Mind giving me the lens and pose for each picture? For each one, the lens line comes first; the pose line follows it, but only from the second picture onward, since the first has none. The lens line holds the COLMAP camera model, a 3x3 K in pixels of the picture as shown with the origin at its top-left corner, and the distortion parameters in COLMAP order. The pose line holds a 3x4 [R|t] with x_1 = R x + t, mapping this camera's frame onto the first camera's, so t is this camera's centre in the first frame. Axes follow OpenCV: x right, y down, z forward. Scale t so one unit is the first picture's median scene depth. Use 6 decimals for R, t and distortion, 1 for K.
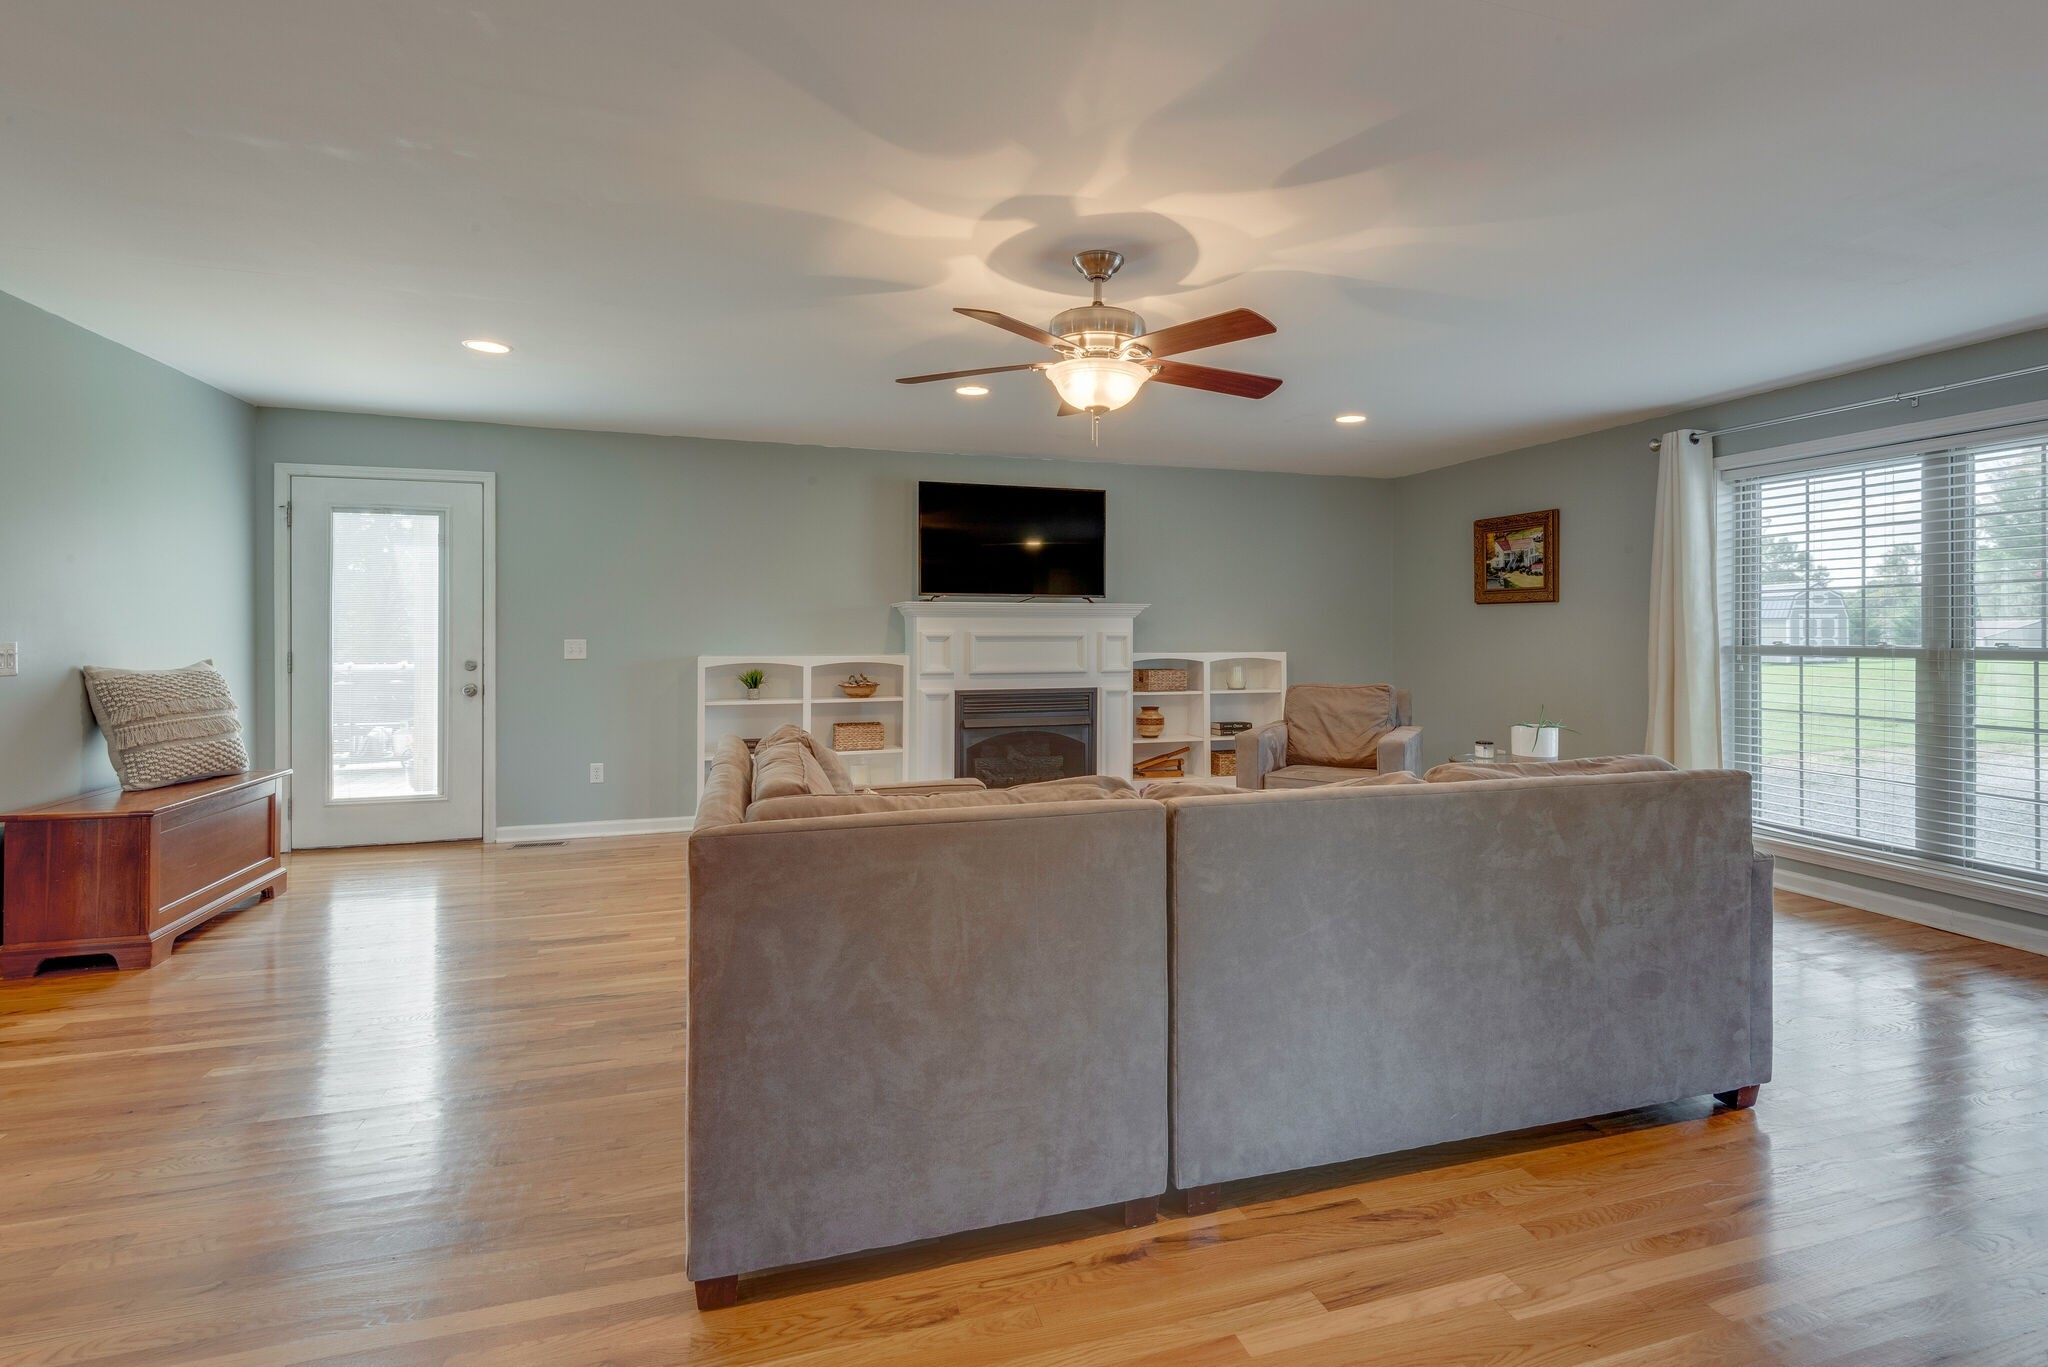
lens RADIAL K [[987.1, 0, 1056.5], [0, 987.1, 630.2], [0, 0, 1]] dist [0.020237, -0.000112]
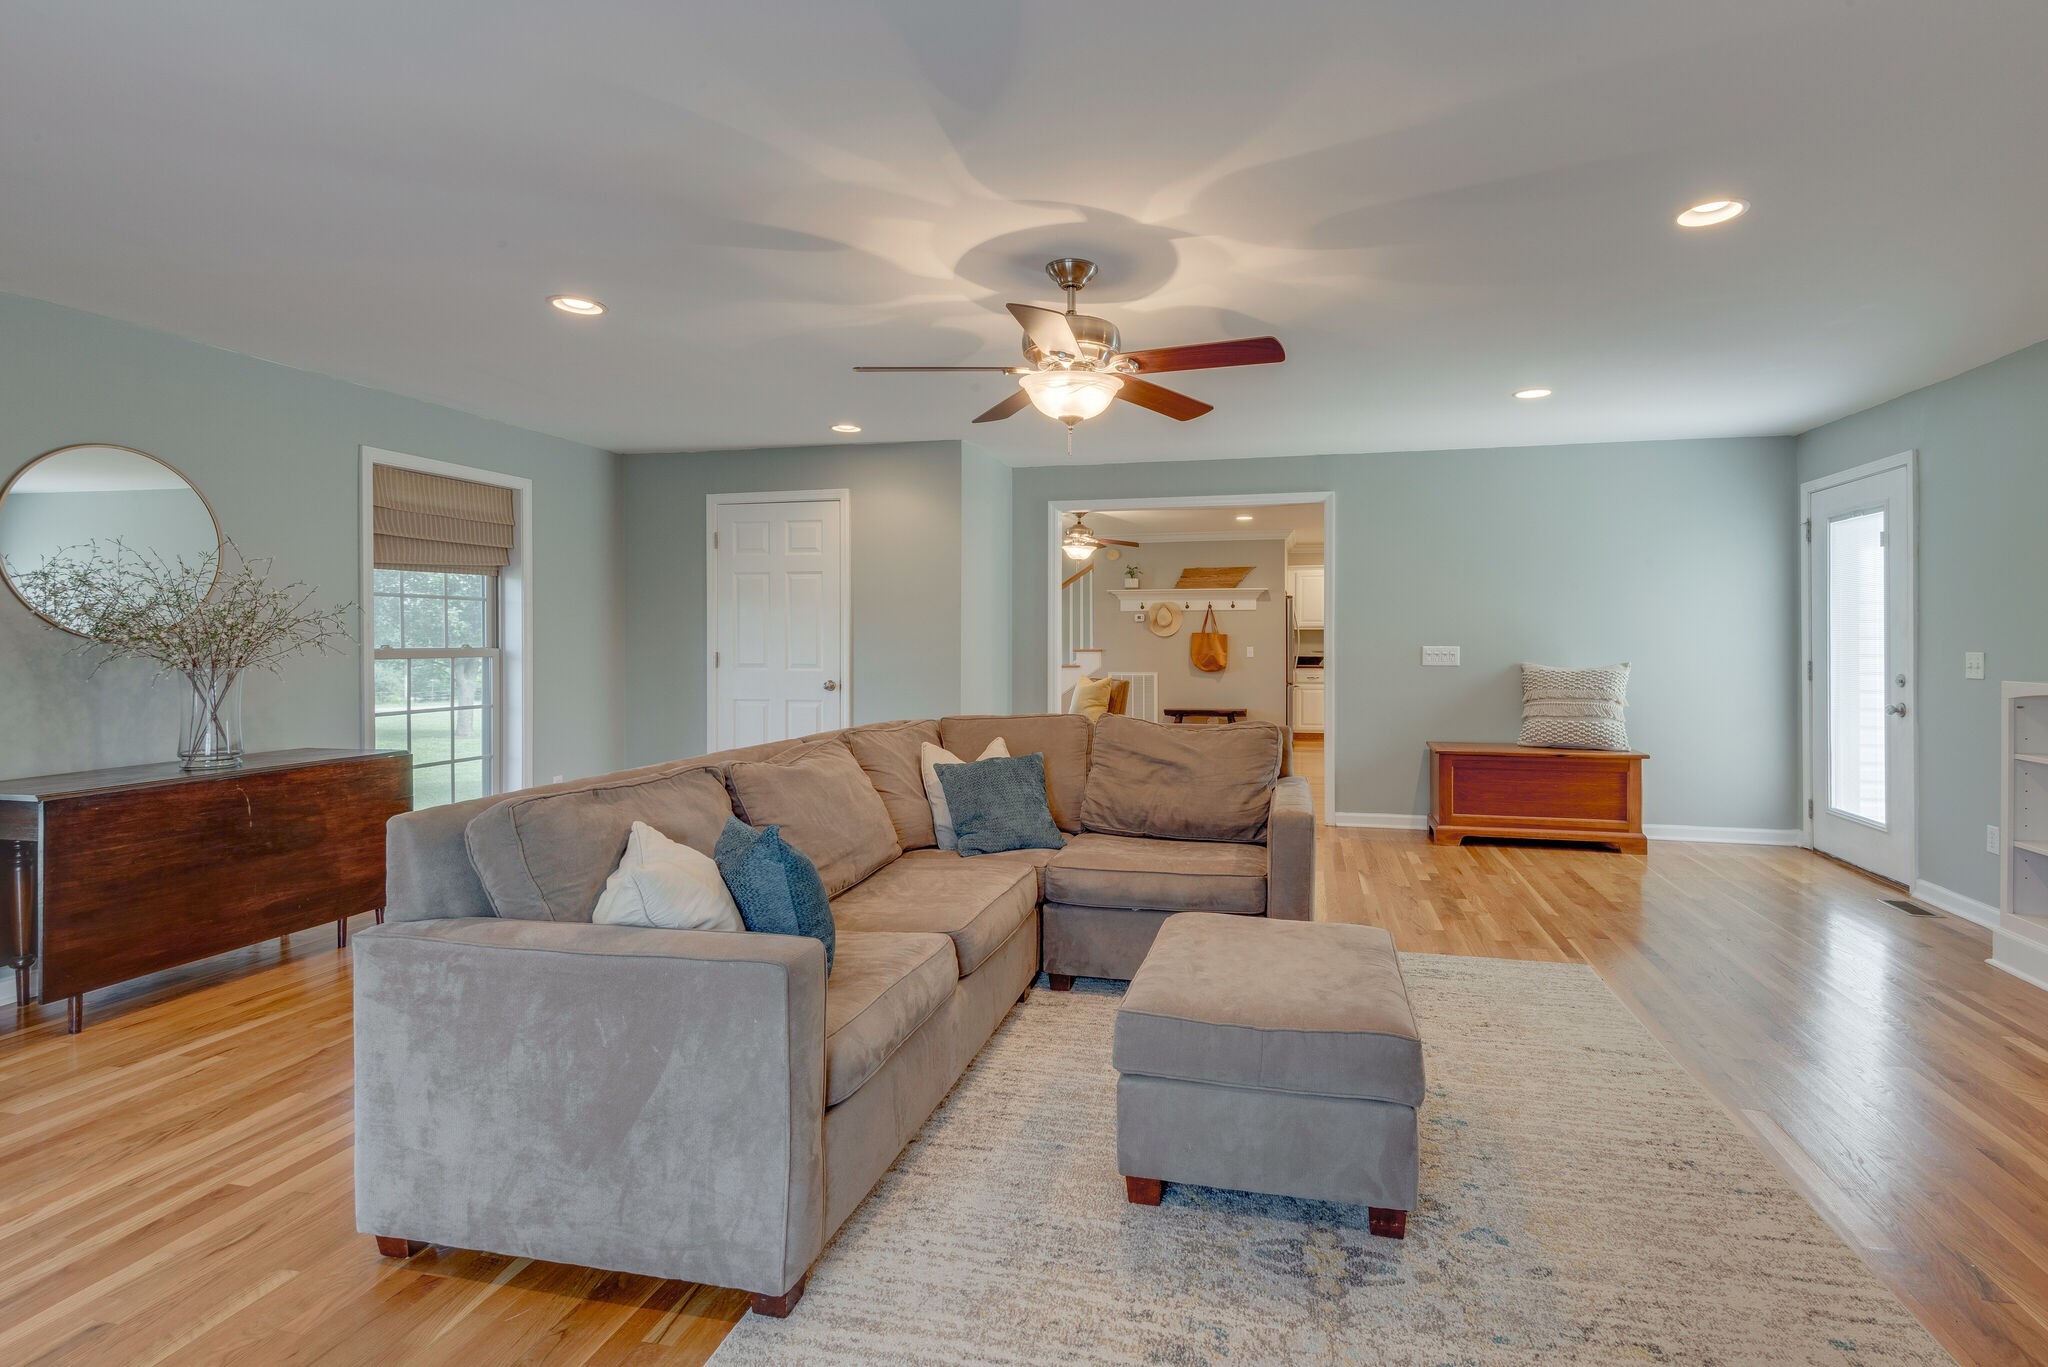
lens RADIAL K [[972.7, 0, 1091.2], [0, 972.7, 649.3], [0, 0, 1]] dist [0.018041, -0.000253]
pose [[-0.500113, 0.005403, -0.865943, 0.450883], [0.002317, 0.999985, 0.004901, 0.002268], [0.865957, 0.000445, -0.500119, 0.768516]]
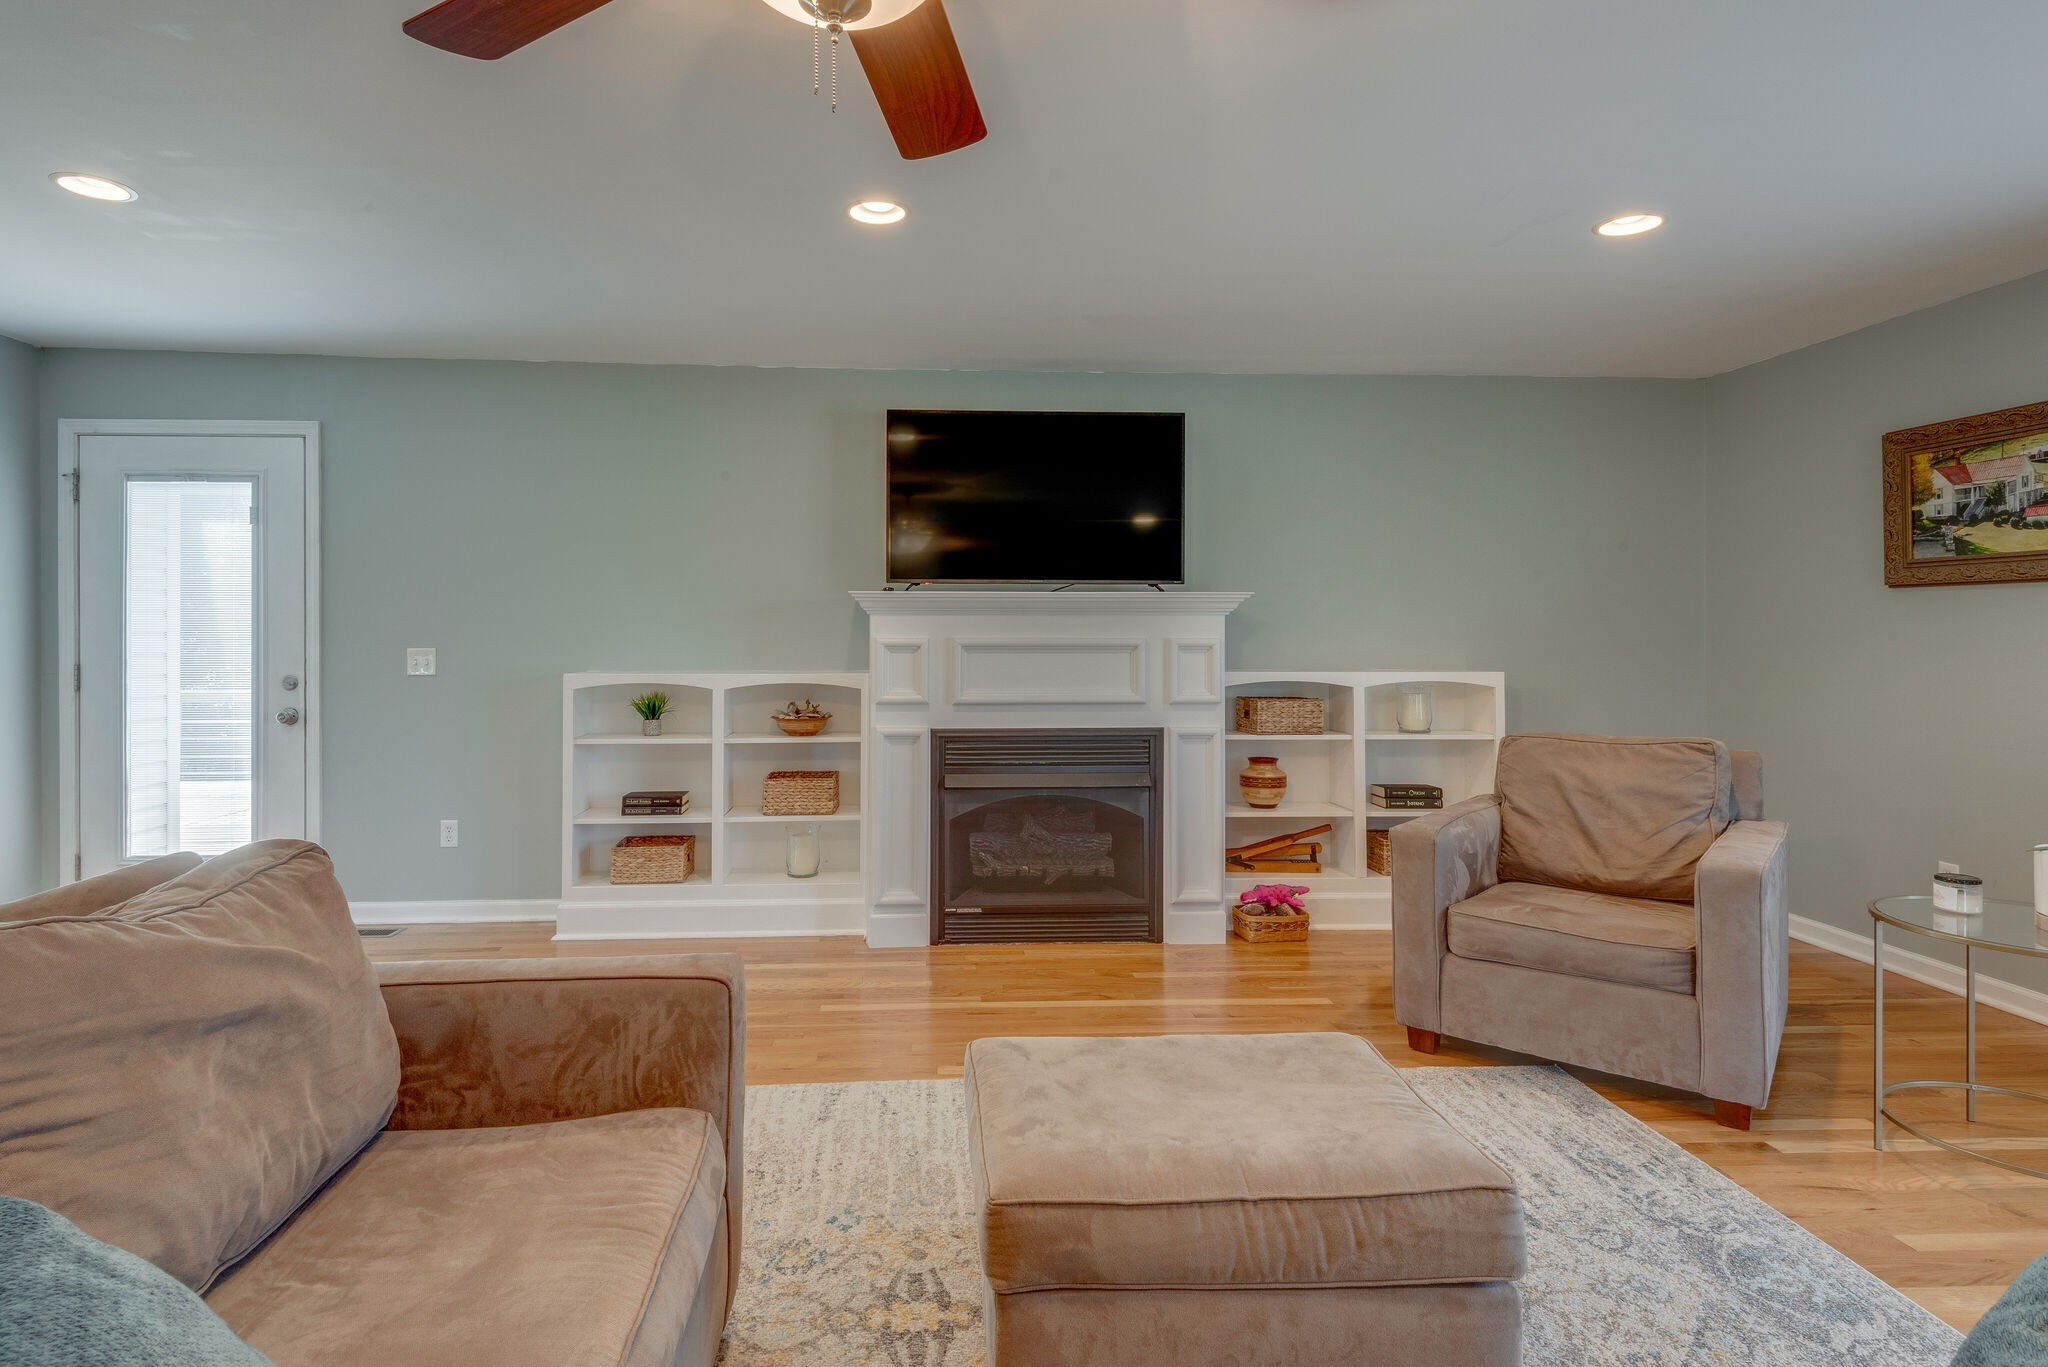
lens RADIAL K [[1067.5, 0, 960.0], [0, 1067.5, 626.9], [0, 0, 1]] dist [0.034472, -0.021965]
pose [[0.966831, -0.001808, -0.255412, 0.092244], [-0.000003, 0.999975, -0.007088, -0.000535], [0.255418, 0.006854, 0.966806, 0.328339]]
